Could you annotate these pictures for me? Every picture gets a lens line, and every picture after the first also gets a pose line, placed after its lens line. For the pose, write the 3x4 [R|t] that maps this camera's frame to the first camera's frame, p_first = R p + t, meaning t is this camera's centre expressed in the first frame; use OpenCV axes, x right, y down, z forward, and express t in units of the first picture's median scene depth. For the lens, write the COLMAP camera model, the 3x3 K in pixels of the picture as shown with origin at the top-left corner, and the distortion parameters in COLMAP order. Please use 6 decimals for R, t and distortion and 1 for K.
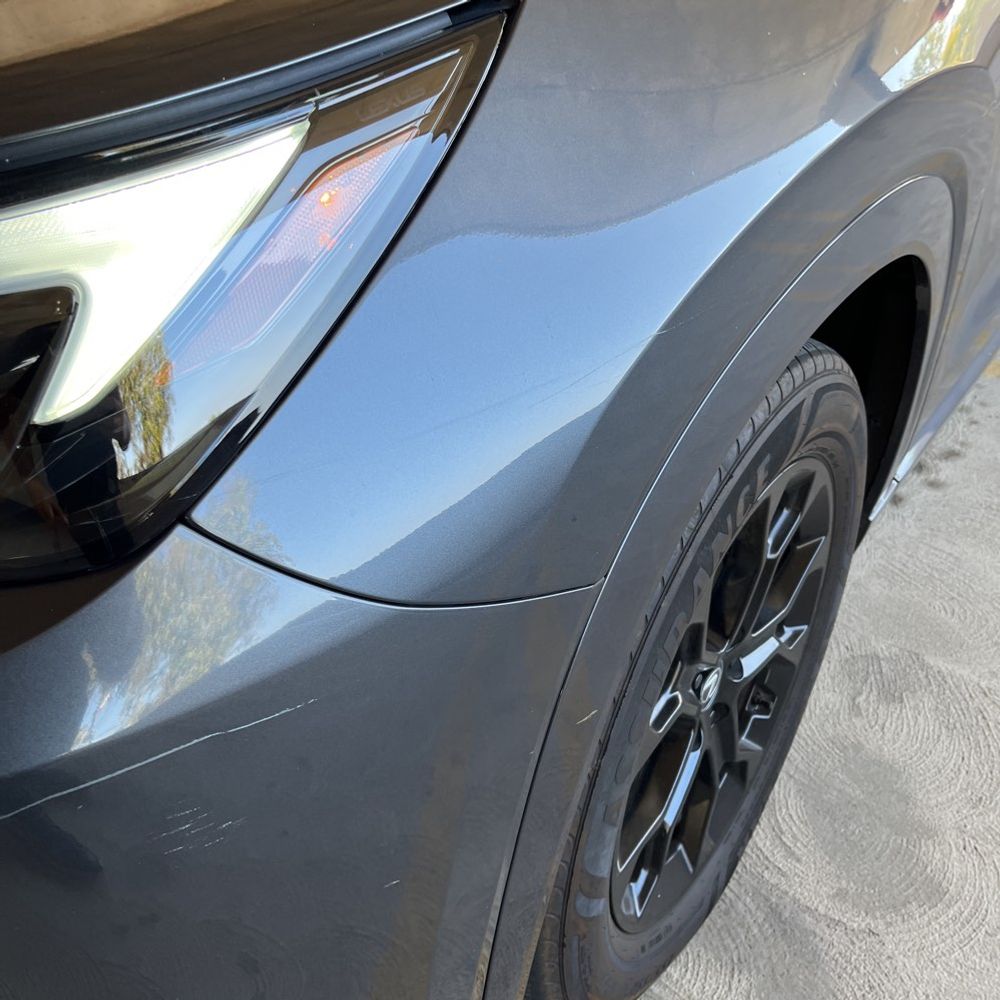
lens RADIAL K [[1025.0, 0, 502.2], [0, 1025.0, 507.4], [0, 0, 1]] dist [0.029887, 0.000000]
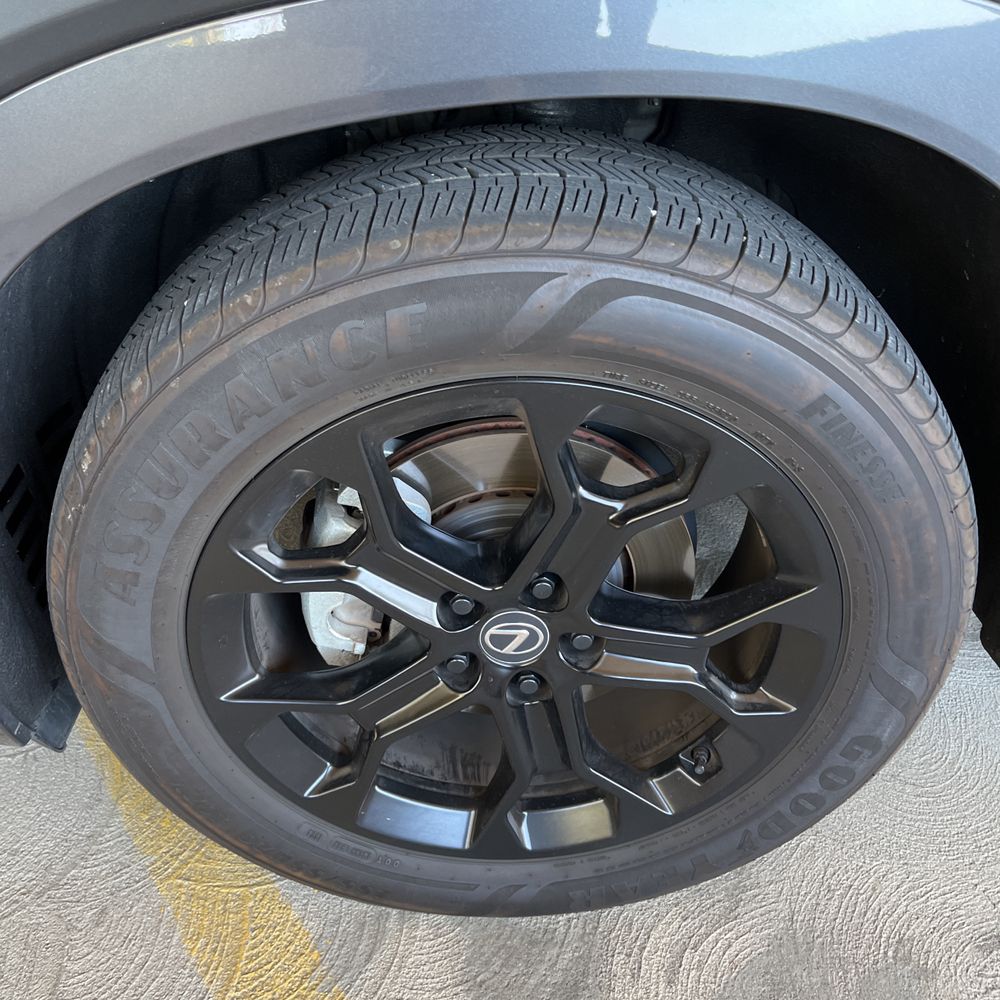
lens RADIAL K [[1025.0, 0, 493.7], [0, 1025.0, 497.5], [0, 0, 1]] dist [0.029887, 0.000000]
pose [[0.593447, 0.461470, -0.659444, 0.598533], [-0.421123, 0.876243, 0.234207, -0.088513], [0.685913, 0.138717, 0.714340, 0.379563]]
